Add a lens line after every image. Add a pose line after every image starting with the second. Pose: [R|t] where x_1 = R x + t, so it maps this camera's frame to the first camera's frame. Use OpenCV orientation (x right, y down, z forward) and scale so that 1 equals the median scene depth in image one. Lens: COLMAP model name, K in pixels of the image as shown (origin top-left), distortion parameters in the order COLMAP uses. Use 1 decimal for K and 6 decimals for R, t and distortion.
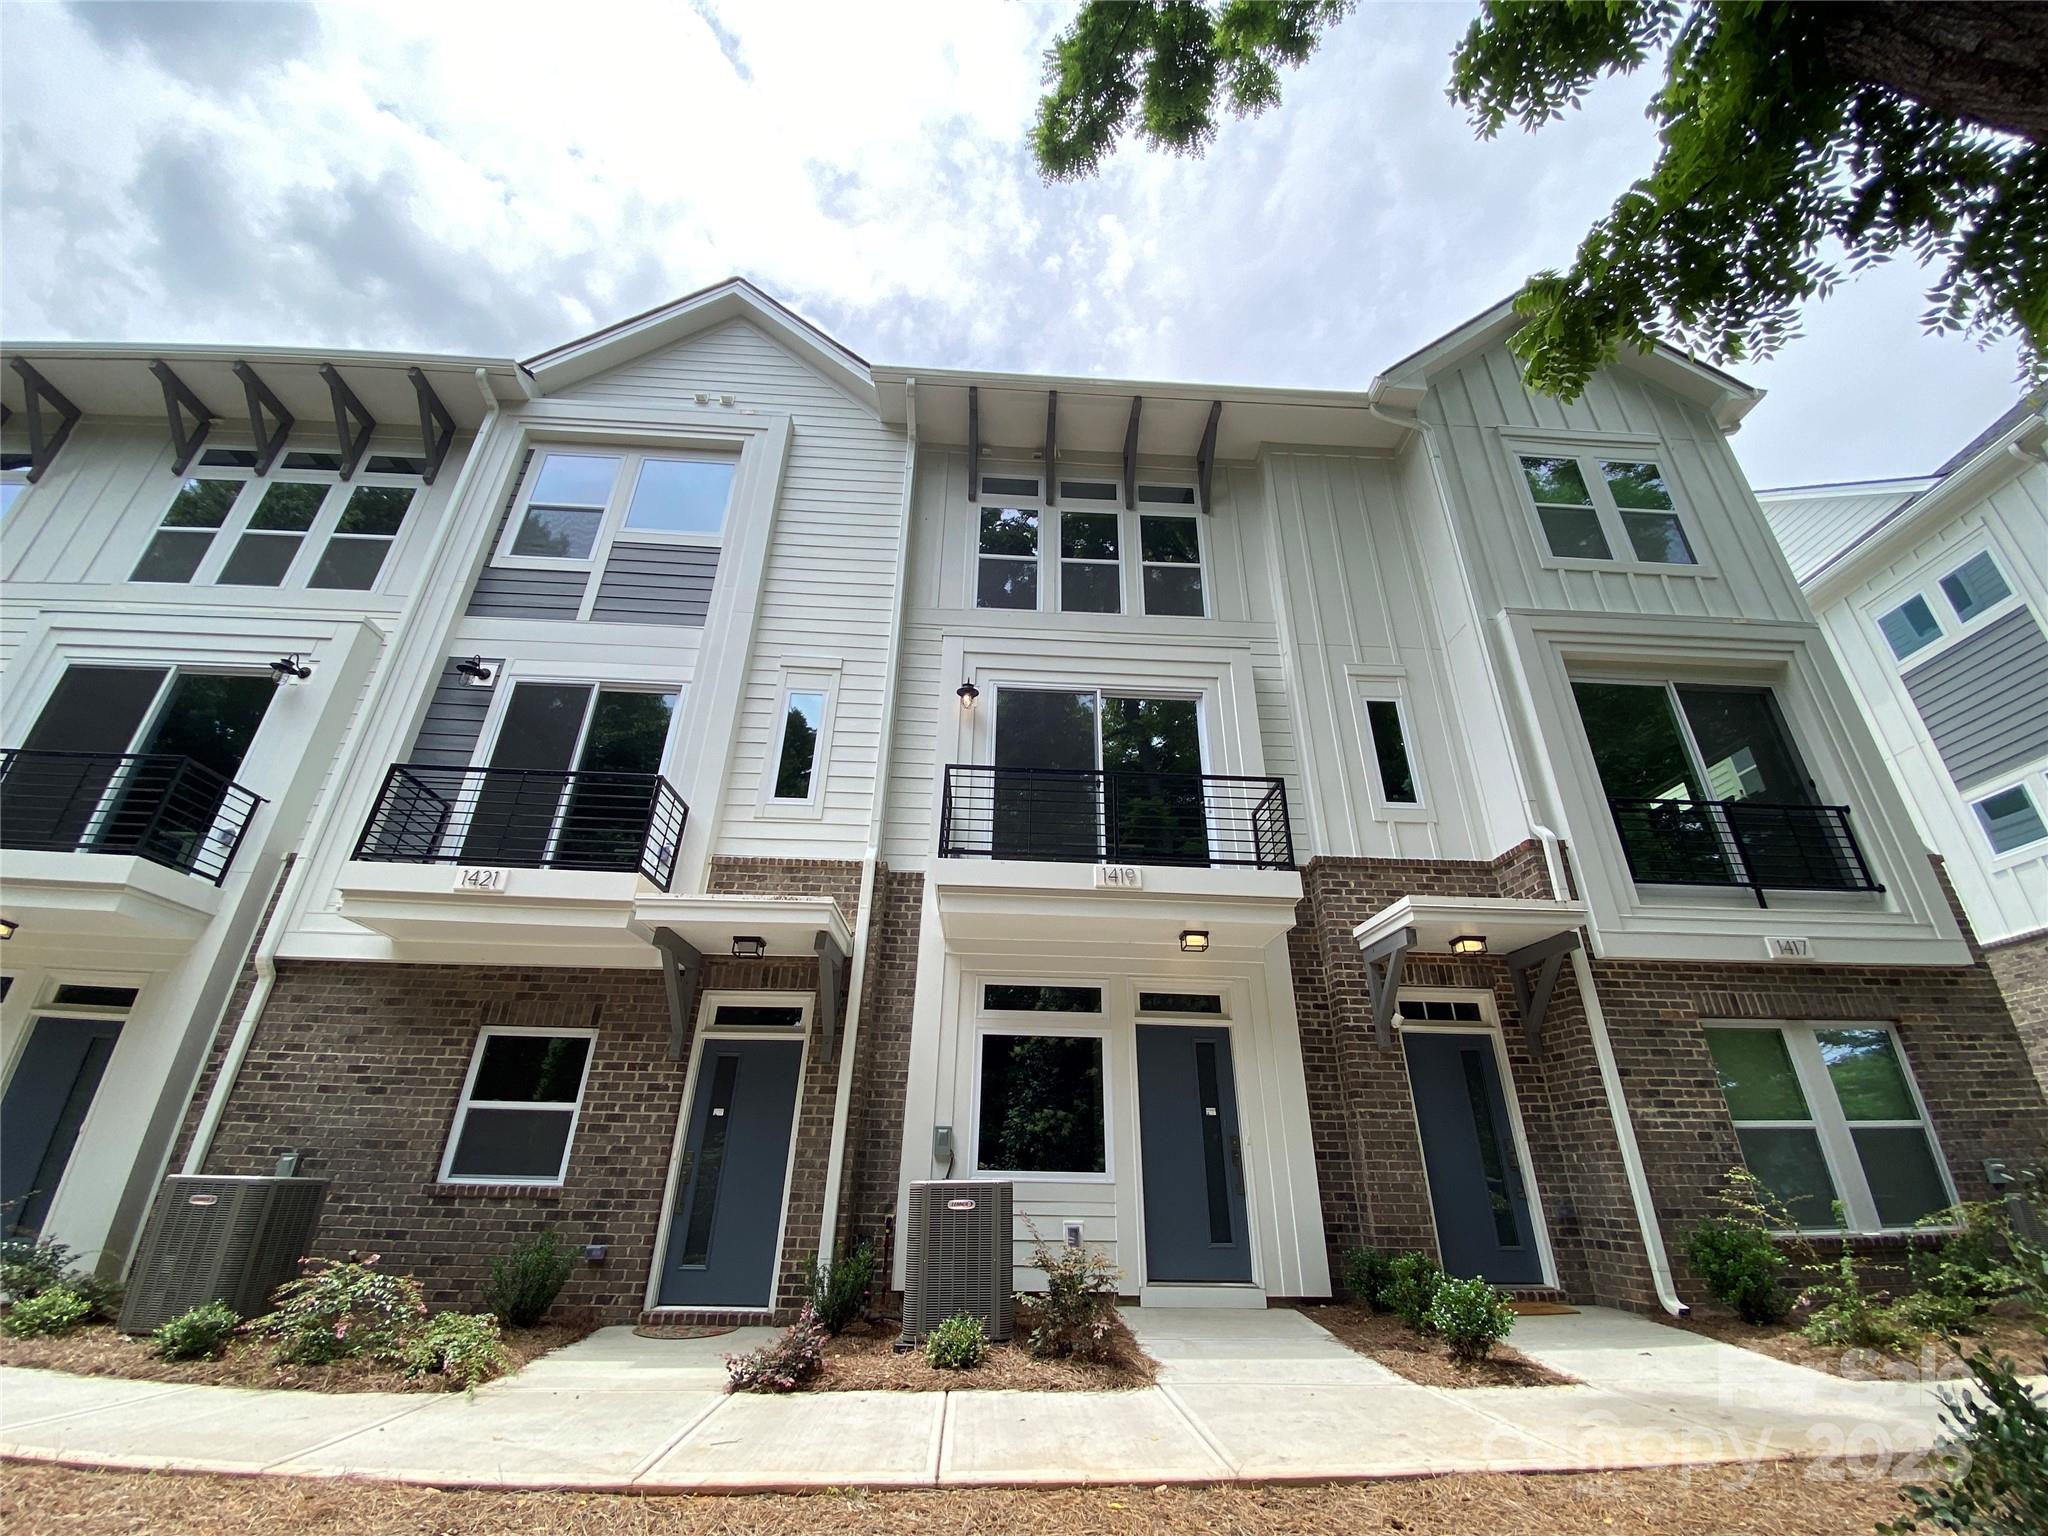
lens RADIAL K [[827.5, 0, 1032.5], [0, 827.5, 757.0], [0, 0, 1]] dist [0.015937, -0.018932]
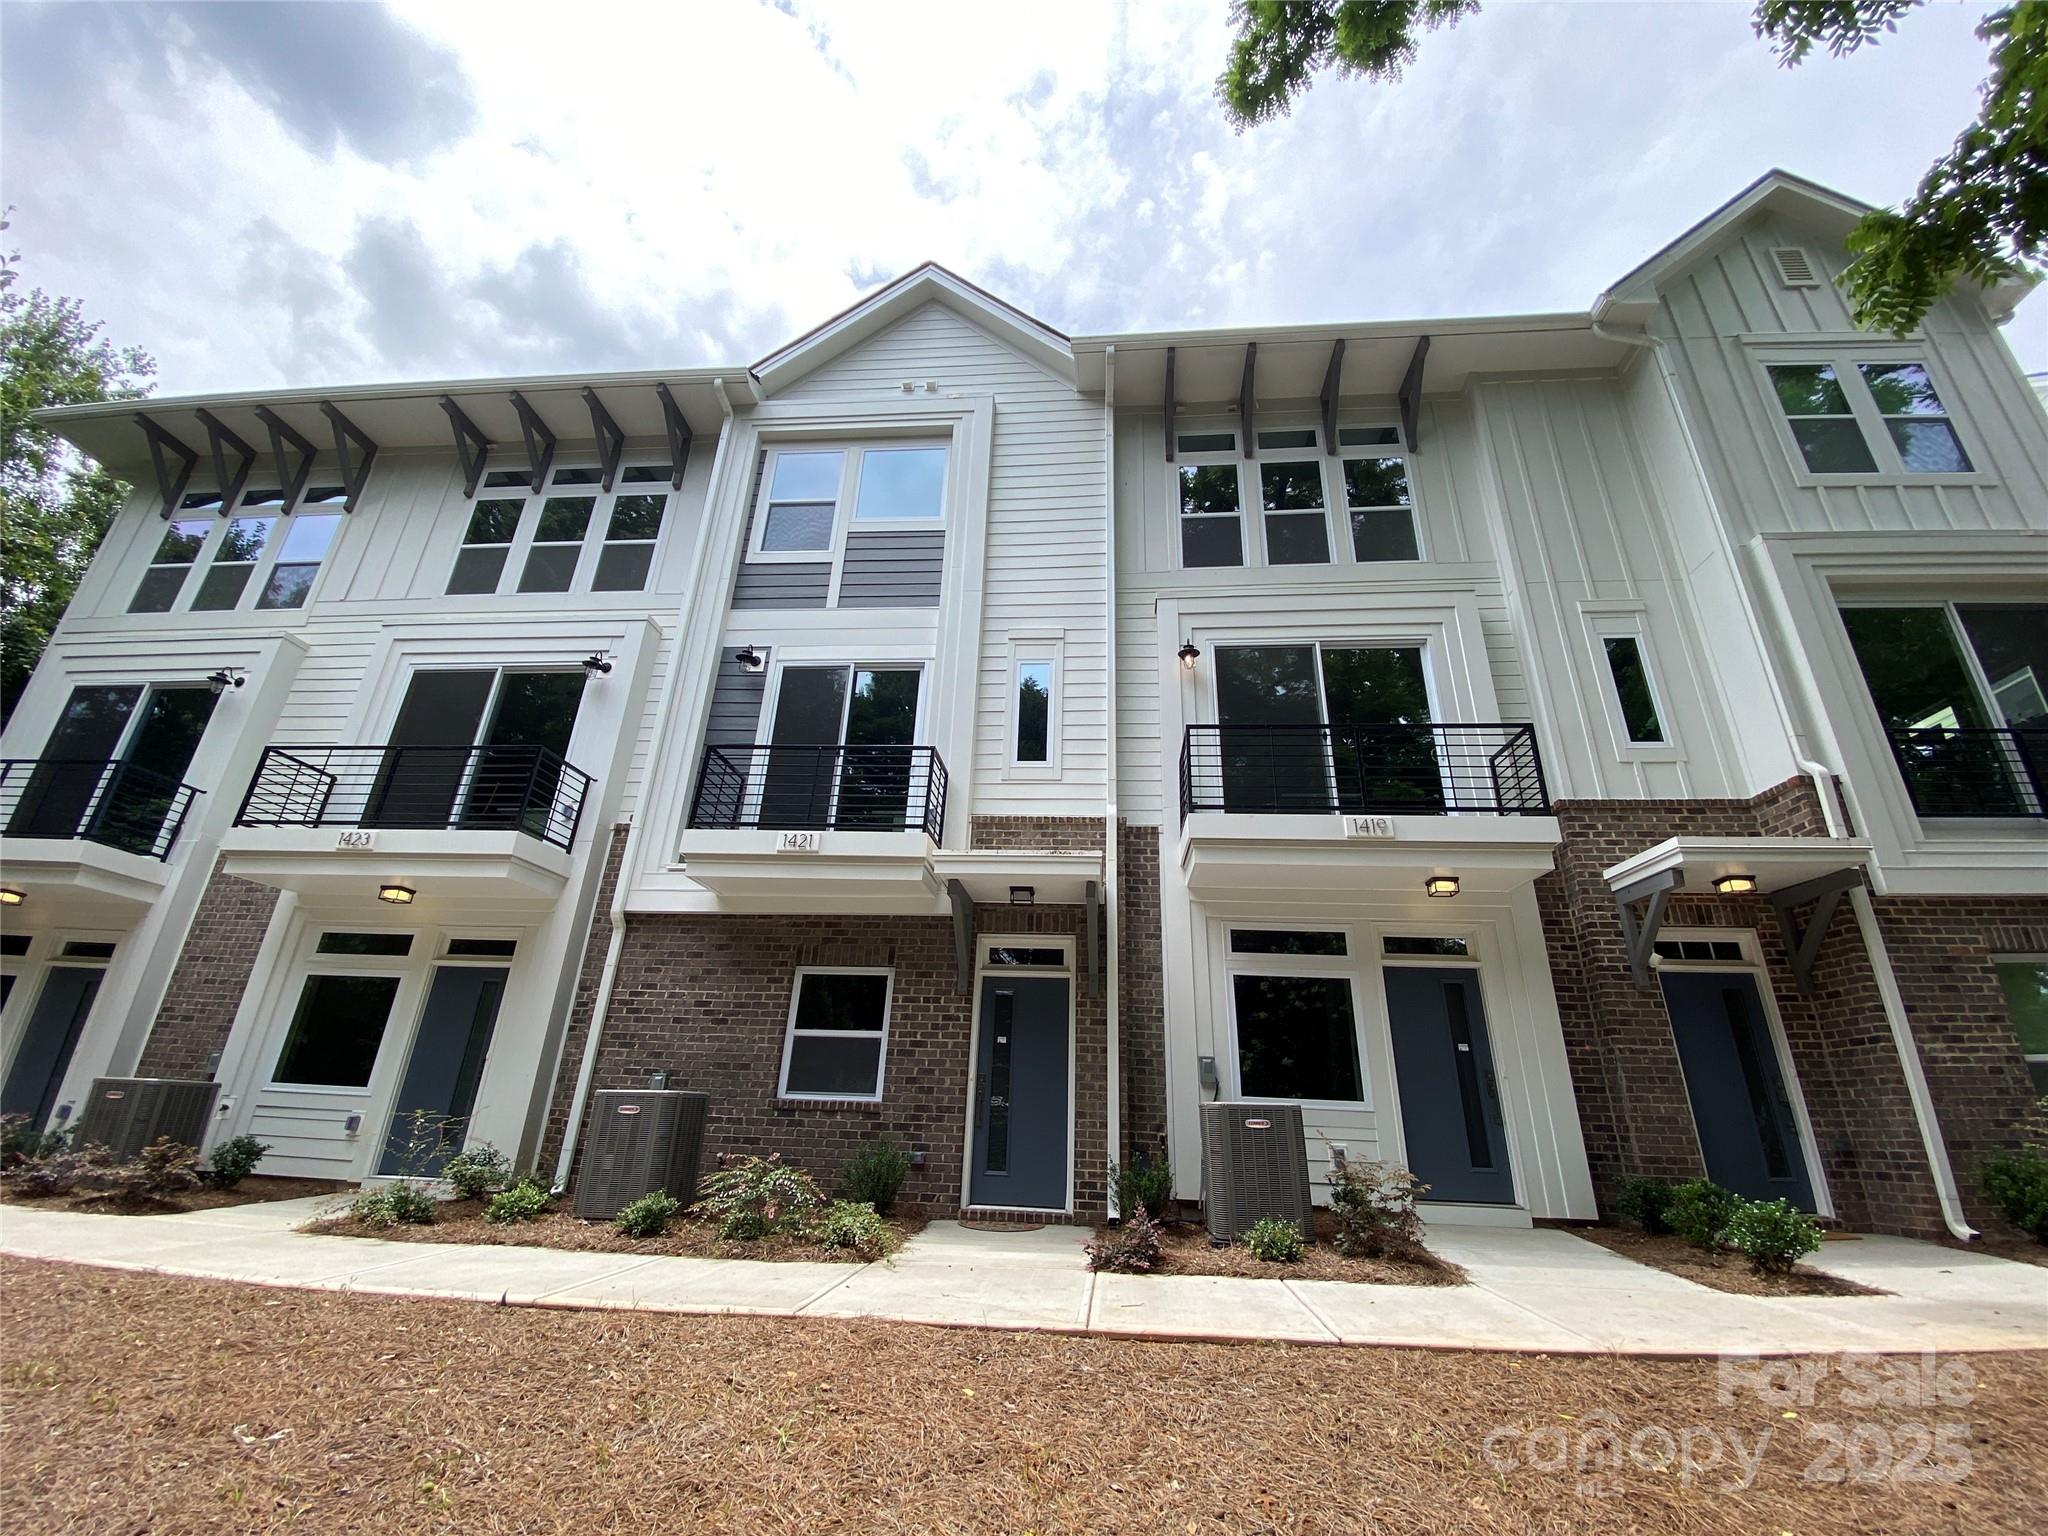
lens RADIAL K [[827.5, 0, 1032.5], [0, 827.5, 757.0], [0, 0, 1]] dist [0.015937, -0.018932]
pose [[0.989594, -0.037081, -0.139029, -0.160595], [0.045593, 0.997243, 0.058551, -0.021107], [0.136474, -0.064280, 0.988556, -0.080383]]
